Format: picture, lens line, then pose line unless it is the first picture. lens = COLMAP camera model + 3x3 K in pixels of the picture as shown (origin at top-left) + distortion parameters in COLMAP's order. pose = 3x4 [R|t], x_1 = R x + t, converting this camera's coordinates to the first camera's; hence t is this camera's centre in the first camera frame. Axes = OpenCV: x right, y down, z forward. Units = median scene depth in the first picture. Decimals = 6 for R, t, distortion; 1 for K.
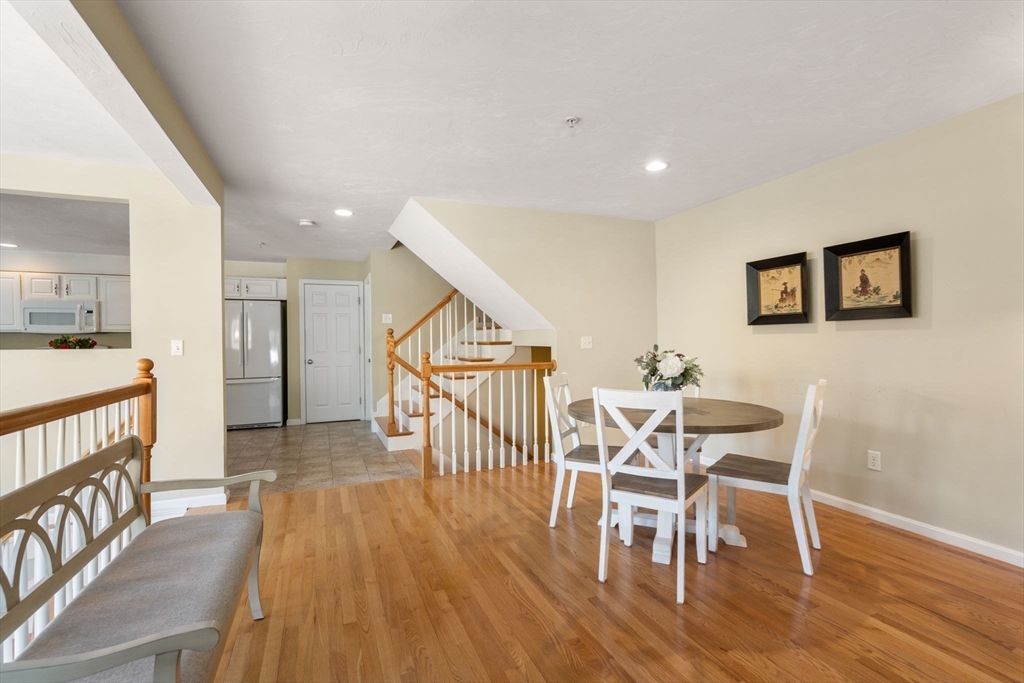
lens RADIAL K [[469.2, 0, 511.6], [0, 469.2, 337.9], [0, 0, 1]] dist [-0.006788, 0.004040]
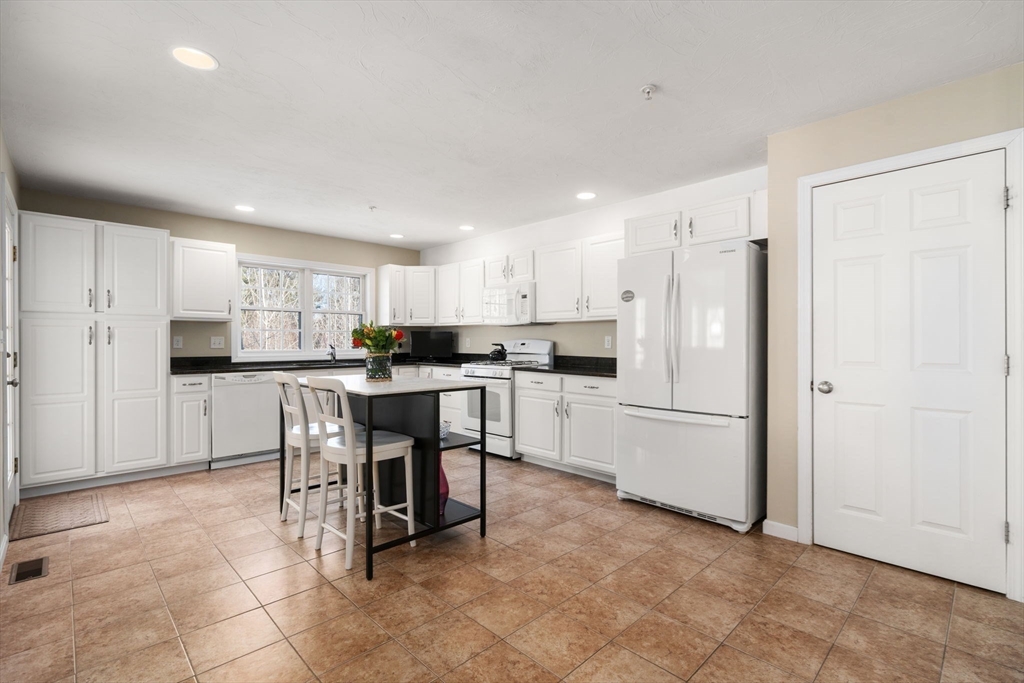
lens RADIAL K [[469.2, 0, 510.9], [0, 469.2, 343.6], [0, 0, 1]] dist [-0.006788, 0.004040]
pose [[0.372076, 0.014719, -0.928085, -0.252518], [0.003697, 0.999843, 0.017339, 0.011012], [0.928195, -0.009882, 0.371963, 0.914751]]
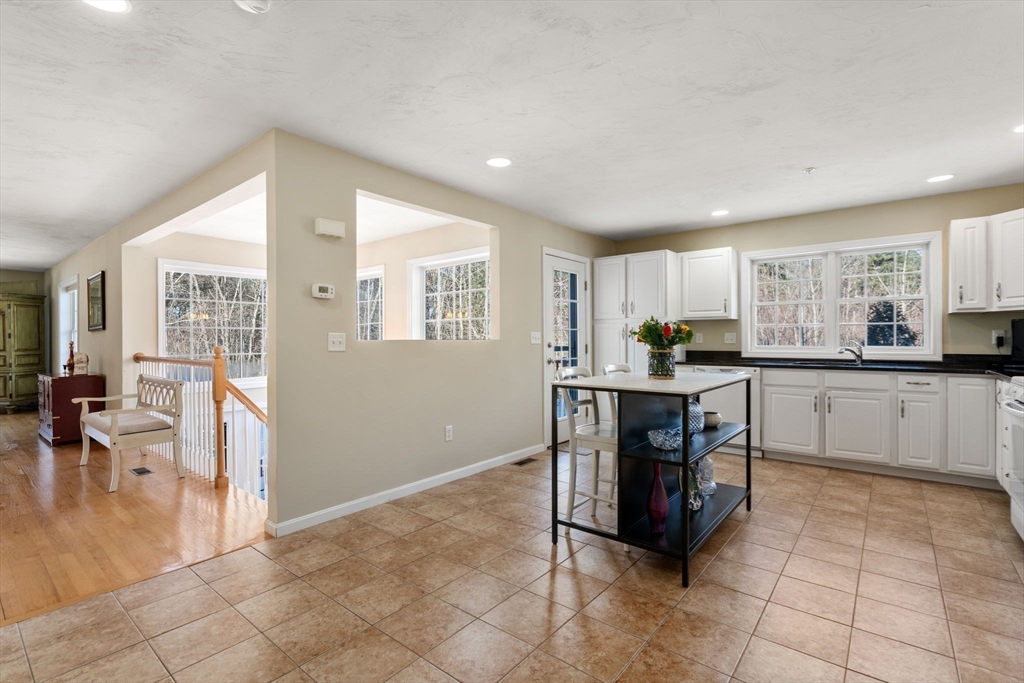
lens RADIAL K [[469.2, 0, 511.2], [0, 469.2, 343.4], [0, 0, 1]] dist [-0.006788, 0.004040]
pose [[-0.877855, 0.018445, -0.478572, -0.448368], [0.016726, 0.999829, 0.007855, 0.018871], [0.478635, -0.001109, -0.878013, 1.433514]]
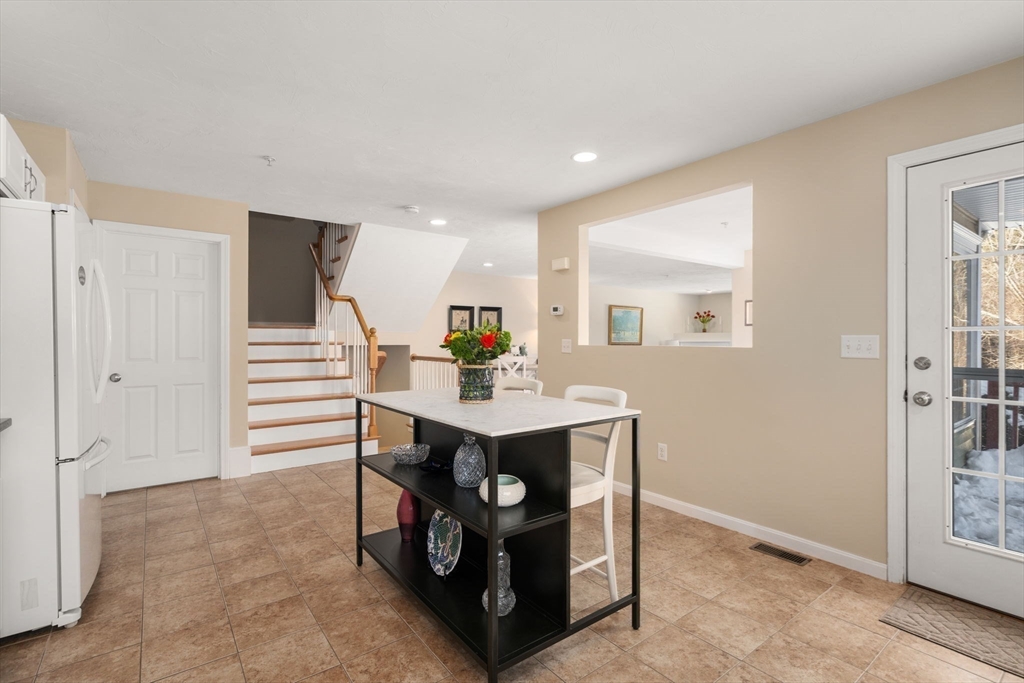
lens RADIAL K [[469.2, 0, 504.7], [0, 469.2, 342.2], [0, 0, 1]] dist [-0.006788, 0.004040]
pose [[-0.247771, 0.001891, 0.968817, -1.388781], [-0.003351, 0.999990, -0.002809, 0.013489], [-0.968813, -0.003942, -0.247763, 1.076240]]
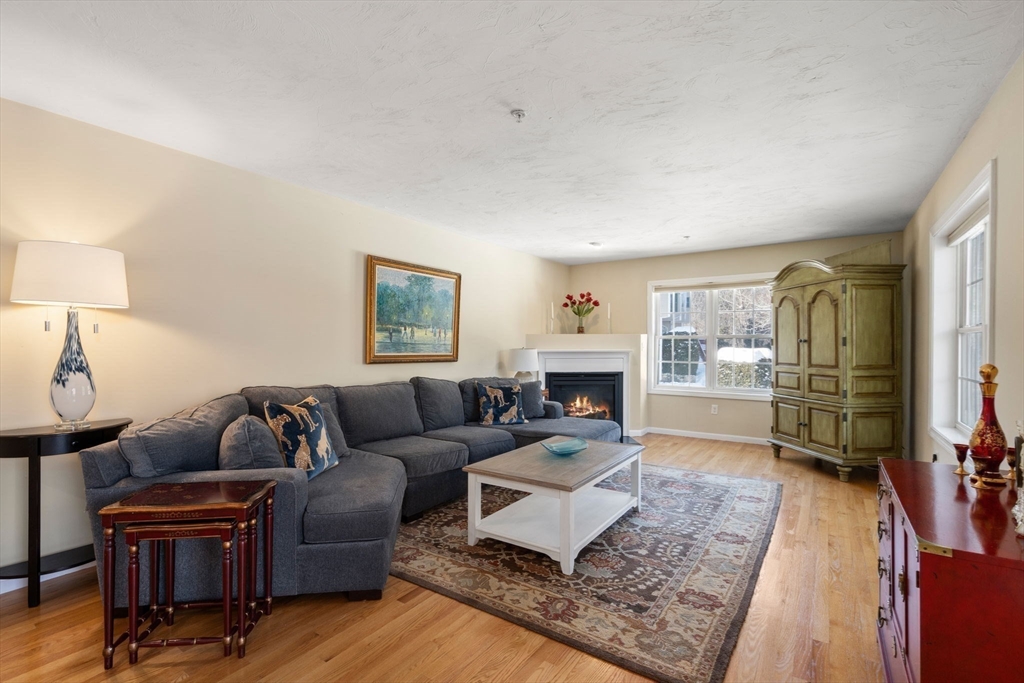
lens RADIAL K [[469.2, 0, 510.9], [0, 469.2, 343.2], [0, 0, 1]] dist [-0.006788, 0.004040]
pose [[-0.552409, 0.009579, 0.833518, -0.104046], [-0.002306, 0.999913, -0.013019, -0.006751], [-0.833570, -0.009114, -0.552339, 0.237606]]
